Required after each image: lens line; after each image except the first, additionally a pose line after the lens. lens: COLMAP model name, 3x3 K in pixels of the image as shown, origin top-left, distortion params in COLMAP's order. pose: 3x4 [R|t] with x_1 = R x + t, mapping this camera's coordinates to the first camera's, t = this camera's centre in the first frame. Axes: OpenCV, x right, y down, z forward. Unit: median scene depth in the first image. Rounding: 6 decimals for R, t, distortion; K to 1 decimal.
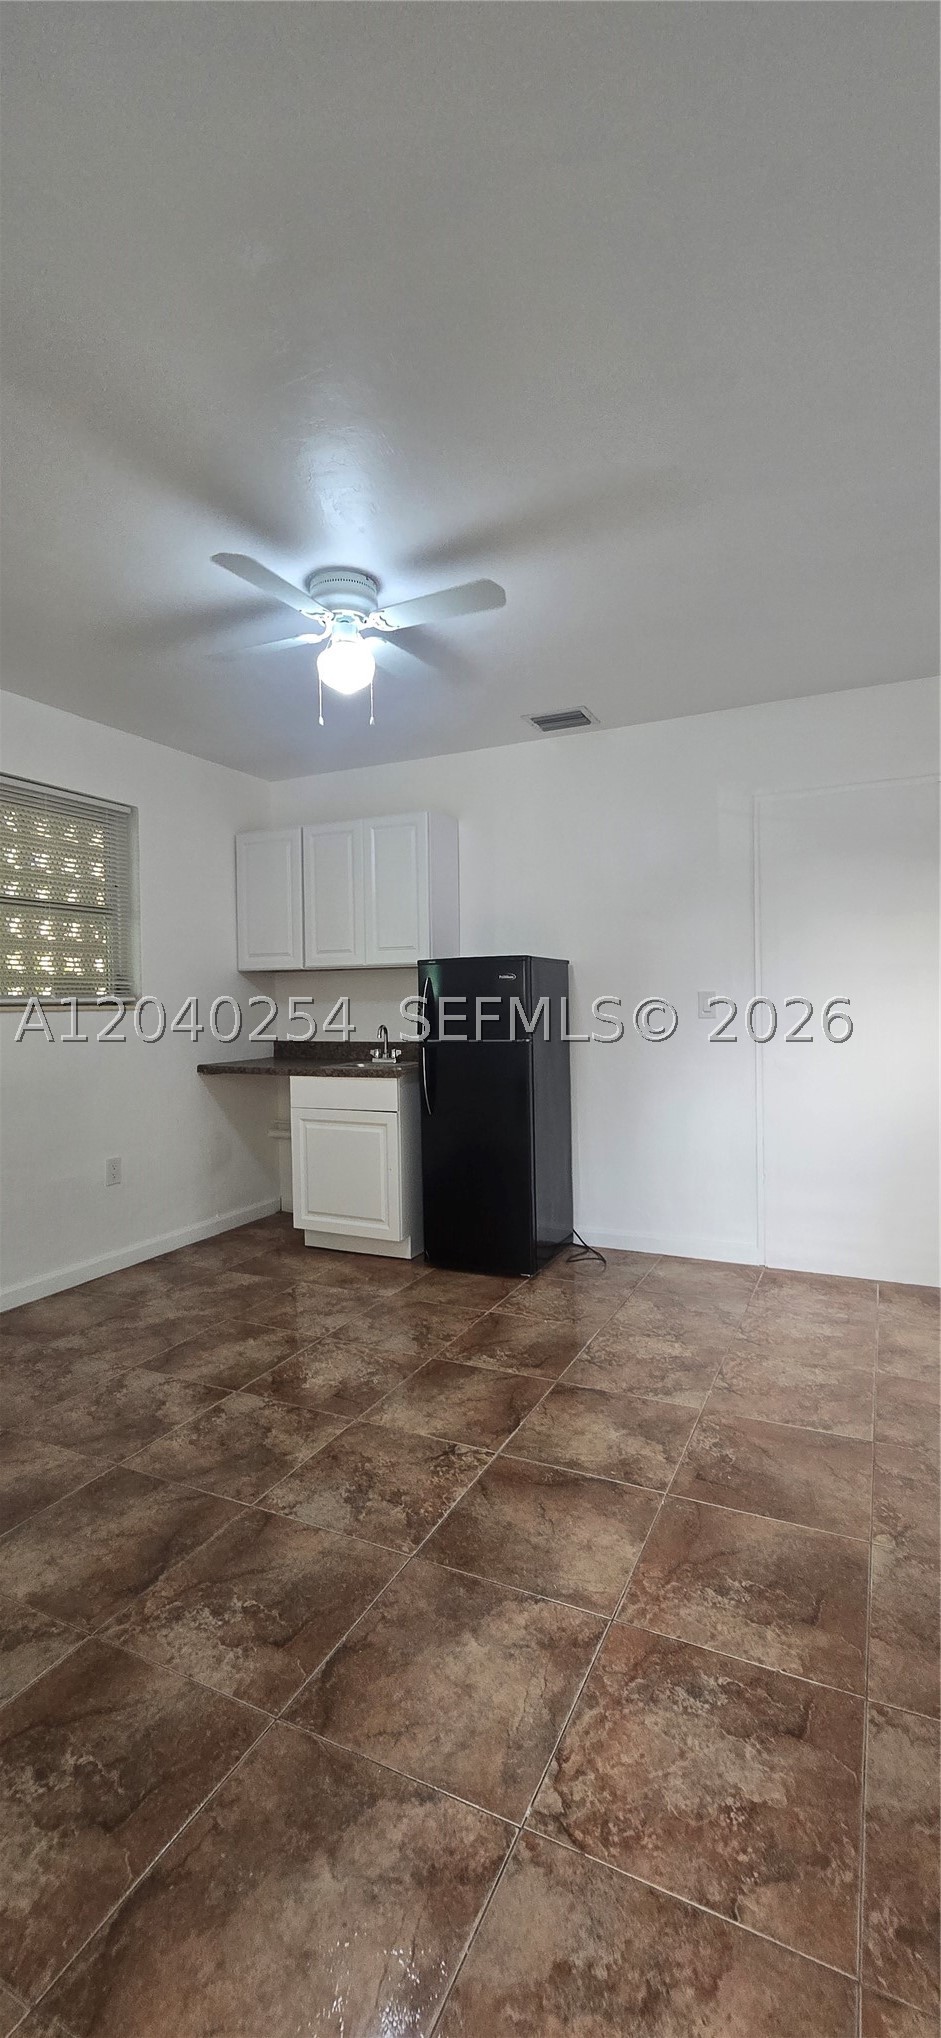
lens RADIAL K [[840.7, 0, 474.1], [0, 840.7, 1009.4], [0, 0, 1]] dist [-0.001302, -0.000752]
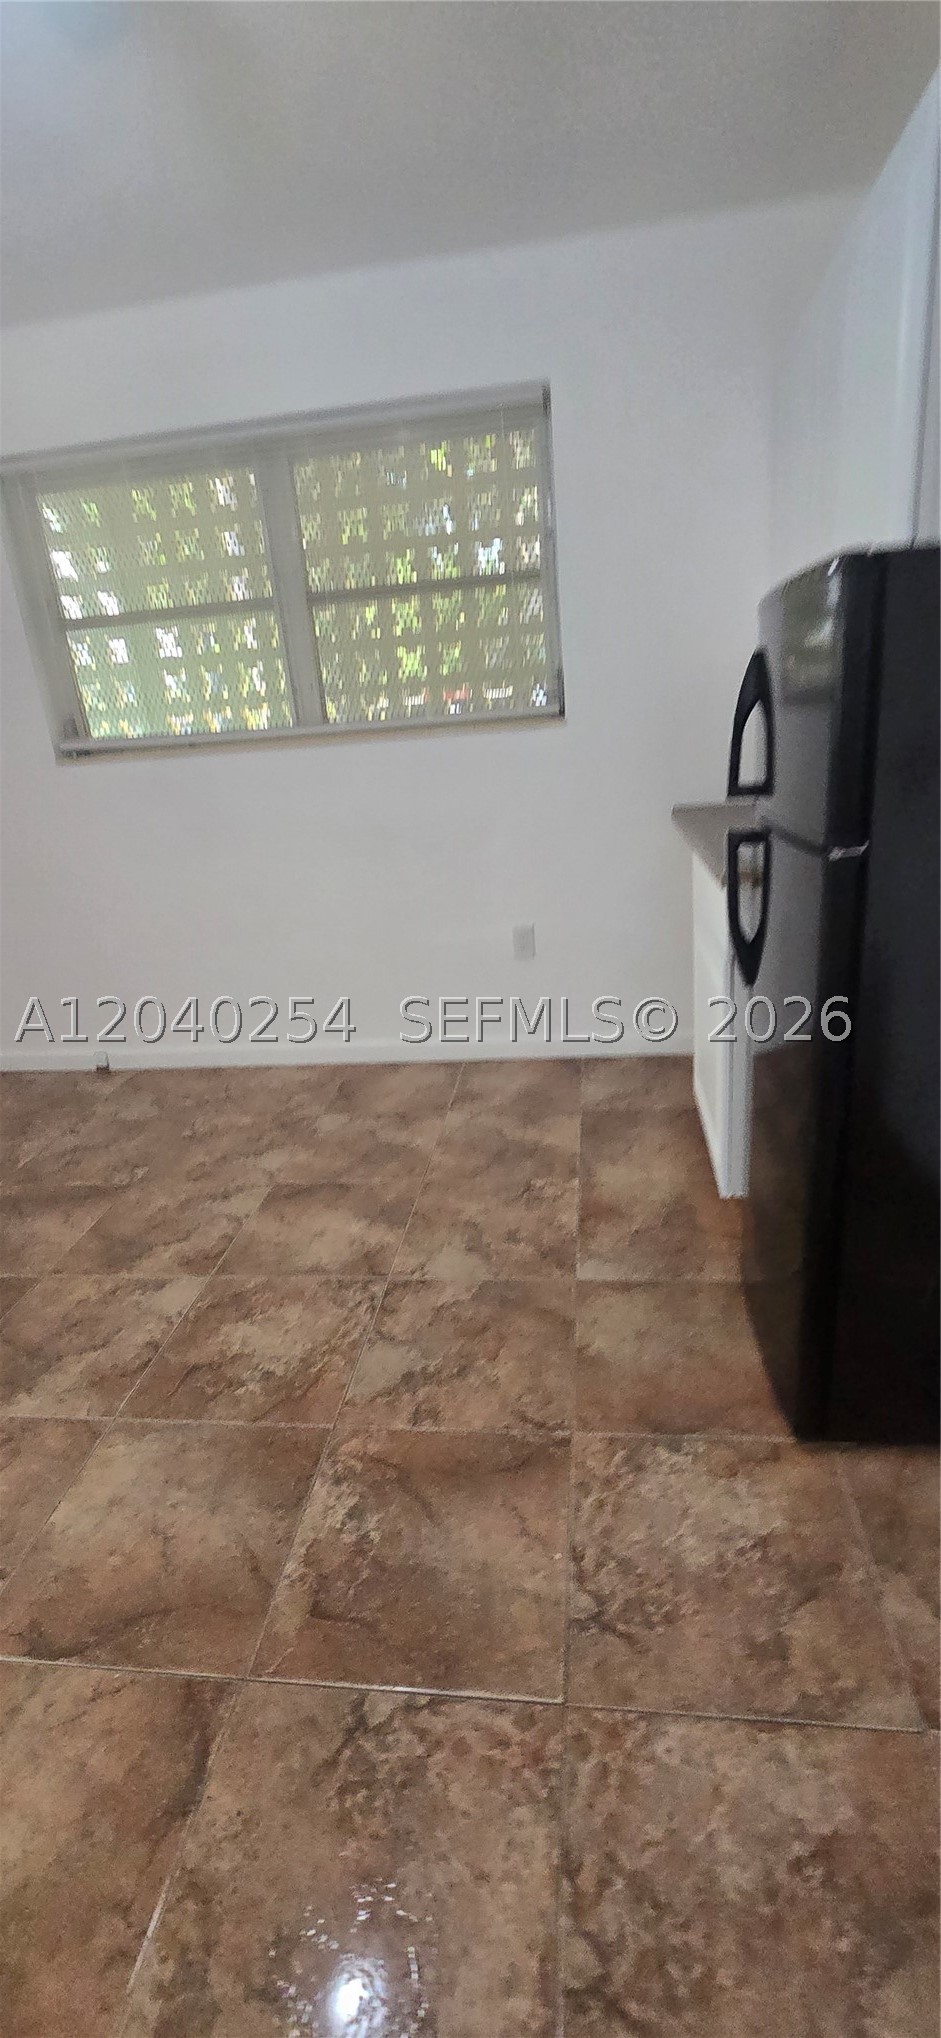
lens RADIAL K [[840.7, 0, 489.1], [0, 840.7, 1022.5], [0, 0, 1]] dist [-0.001302, -0.000752]
pose [[0.328634, 0.317864, -0.889361, 0.391176], [0.065495, 0.931726, 0.357207, -0.031114], [0.942184, -0.175639, 0.285378, 0.965101]]
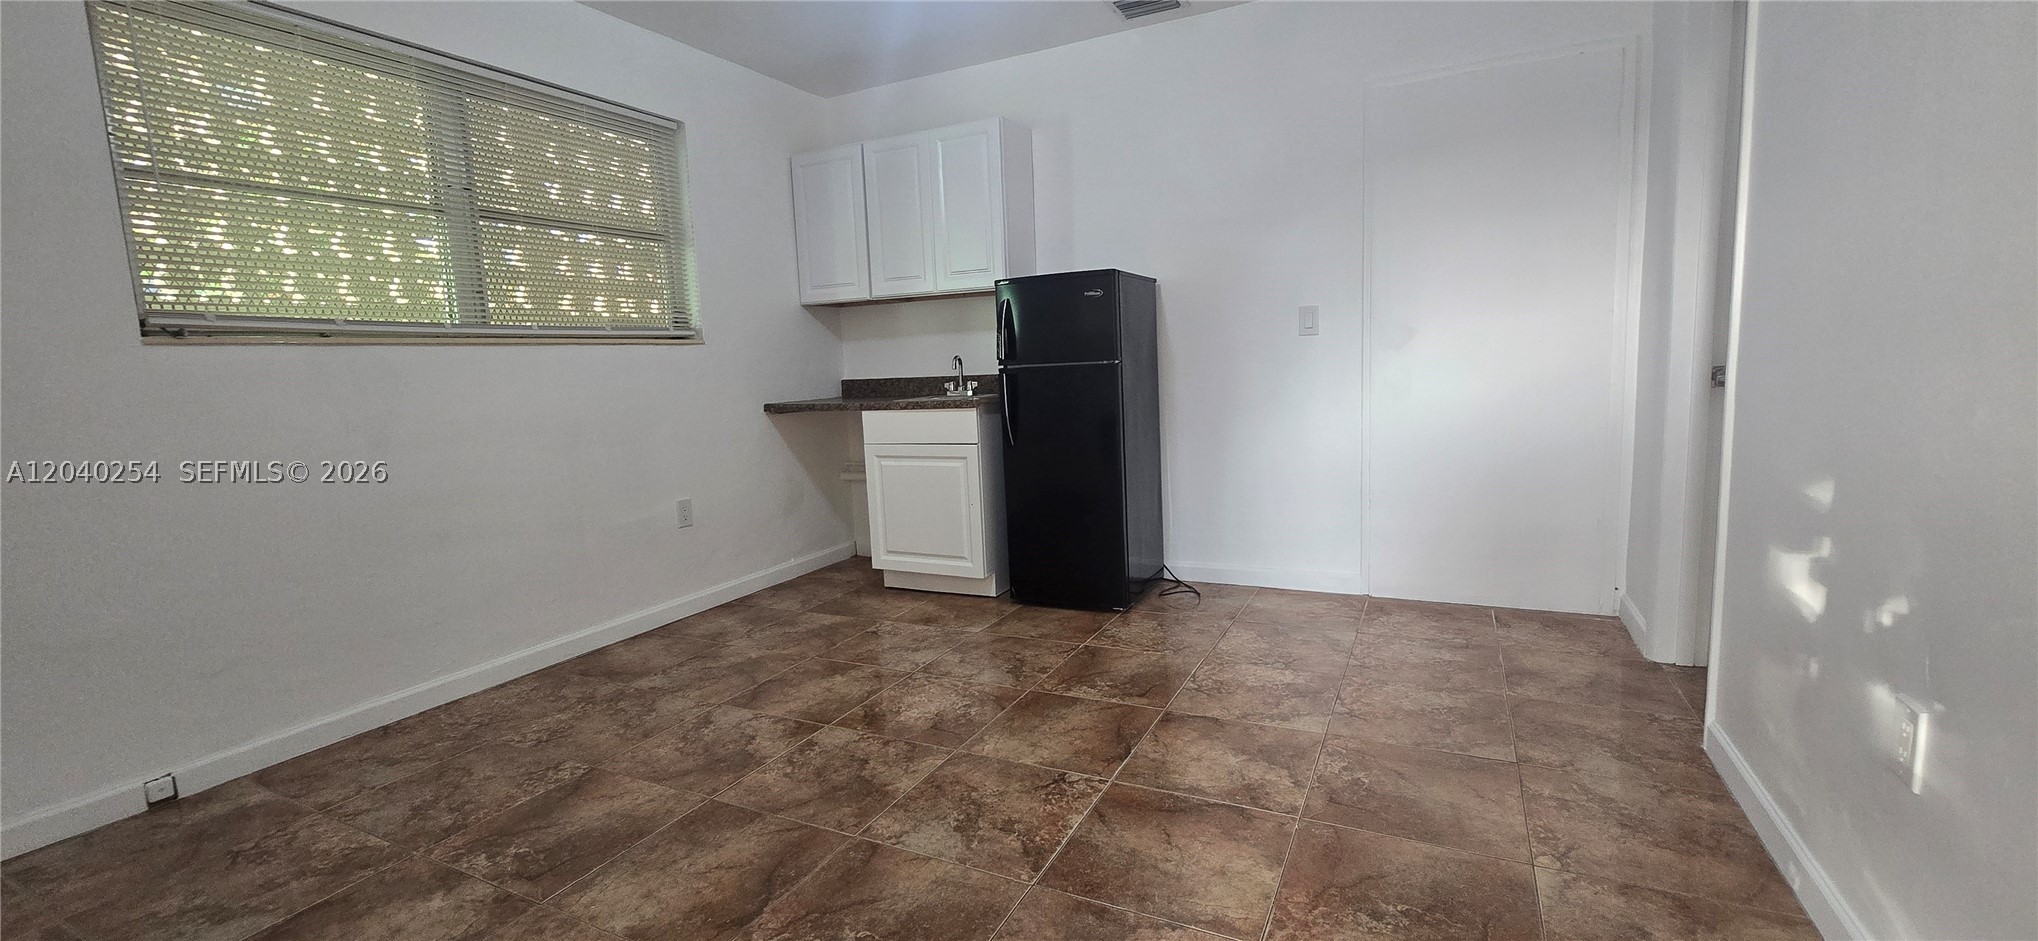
lens RADIAL K [[840.7, 0, 1013.9], [0, 840.7, 456.2], [0, 0, 1]] dist [-0.001302, -0.000752]
pose [[0.999470, -0.023701, -0.022309, -0.039538], [0.025834, 0.994579, 0.100723, 0.054501], [0.019800, -0.101246, 0.994664, 0.078193]]
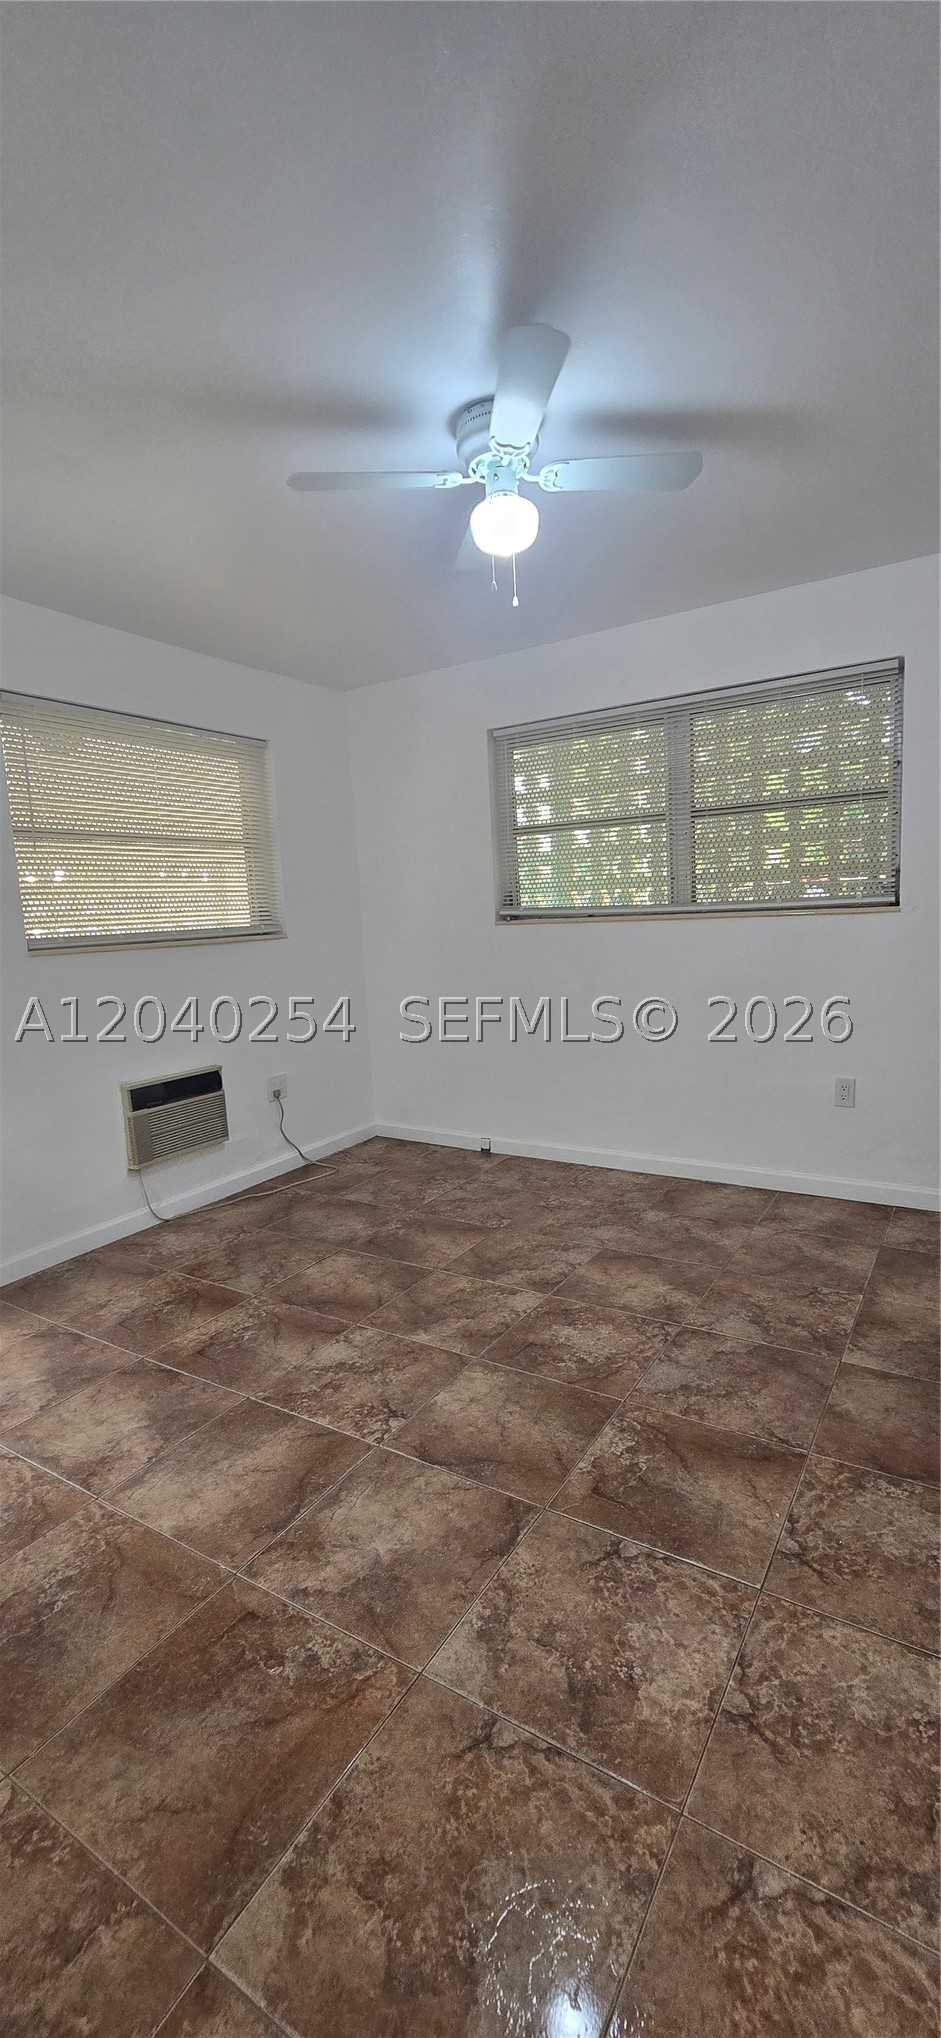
lens RADIAL K [[840.7, 0, 480.4], [0, 840.7, 1011.9], [0, 0, 1]] dist [-0.001302, -0.000752]
pose [[-0.104384, 0.141417, -0.984431, 0.652919], [0.037762, 0.989689, 0.138168, -0.044615], [0.993820, -0.022752, -0.108648, 0.941783]]
